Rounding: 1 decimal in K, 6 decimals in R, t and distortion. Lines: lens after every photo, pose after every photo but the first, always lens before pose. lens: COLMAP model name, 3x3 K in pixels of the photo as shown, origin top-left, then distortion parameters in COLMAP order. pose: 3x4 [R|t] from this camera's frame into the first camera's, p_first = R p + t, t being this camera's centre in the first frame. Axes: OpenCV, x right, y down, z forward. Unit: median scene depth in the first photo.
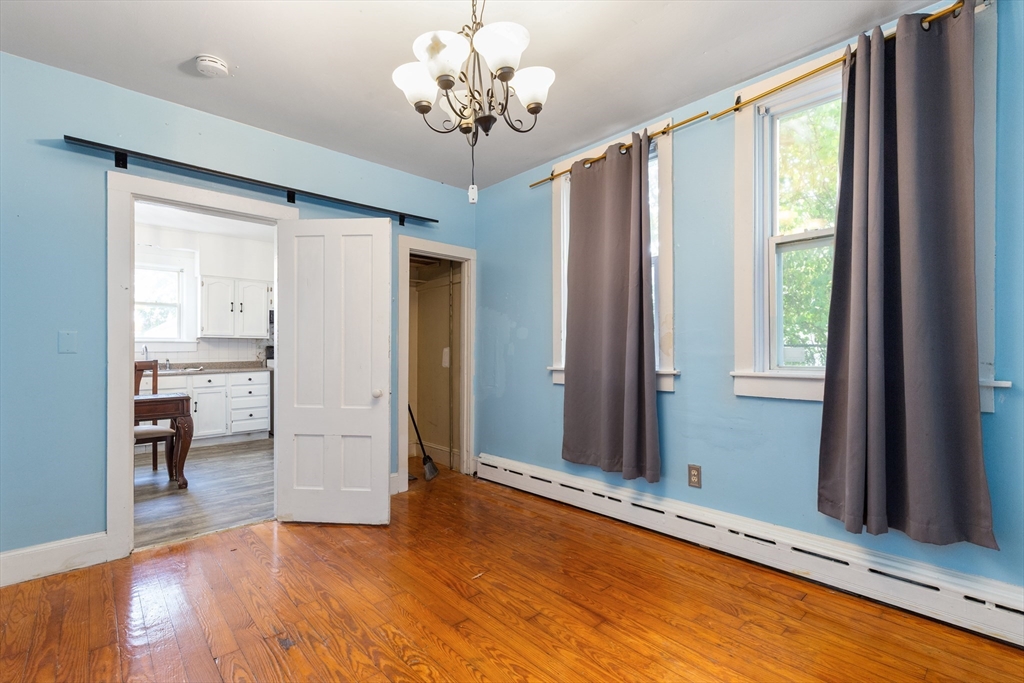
lens RADIAL K [[468.5, 0, 531.5], [0, 468.5, 348.1], [0, 0, 1]] dist [0.014425, -0.001537]
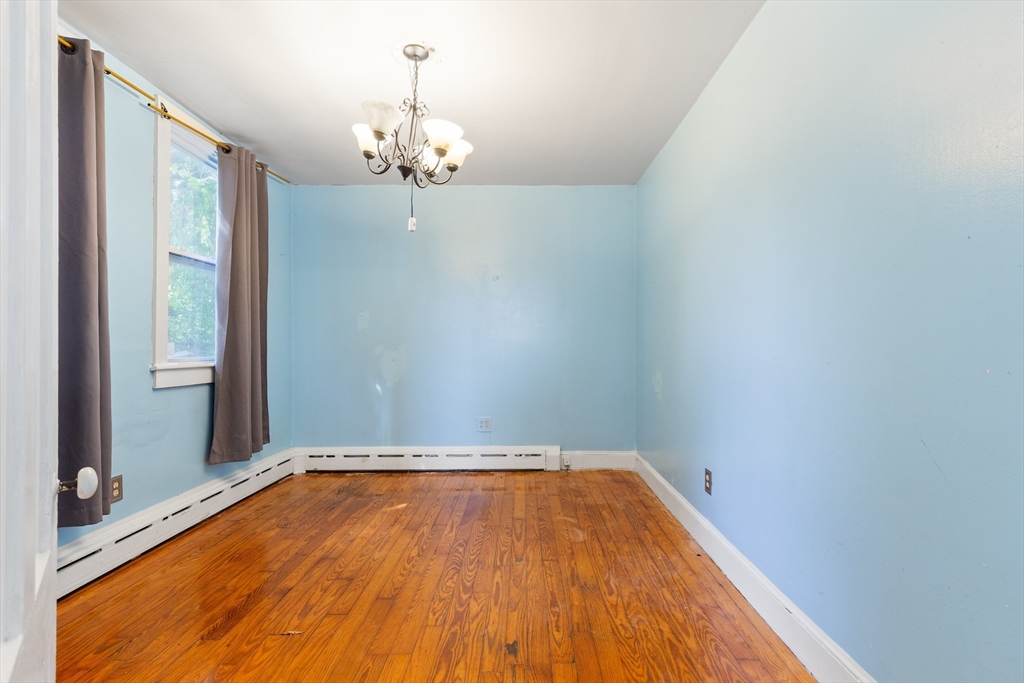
lens RADIAL K [[468.5, 0, 512.8], [0, 468.5, 346.3], [0, 0, 1]] dist [0.014425, -0.001537]
pose [[-0.709131, 0.009096, 0.705018, -1.089020], [0.000615, 0.999924, -0.012282, 0.029453], [-0.705076, -0.008276, -0.709083, 1.534099]]
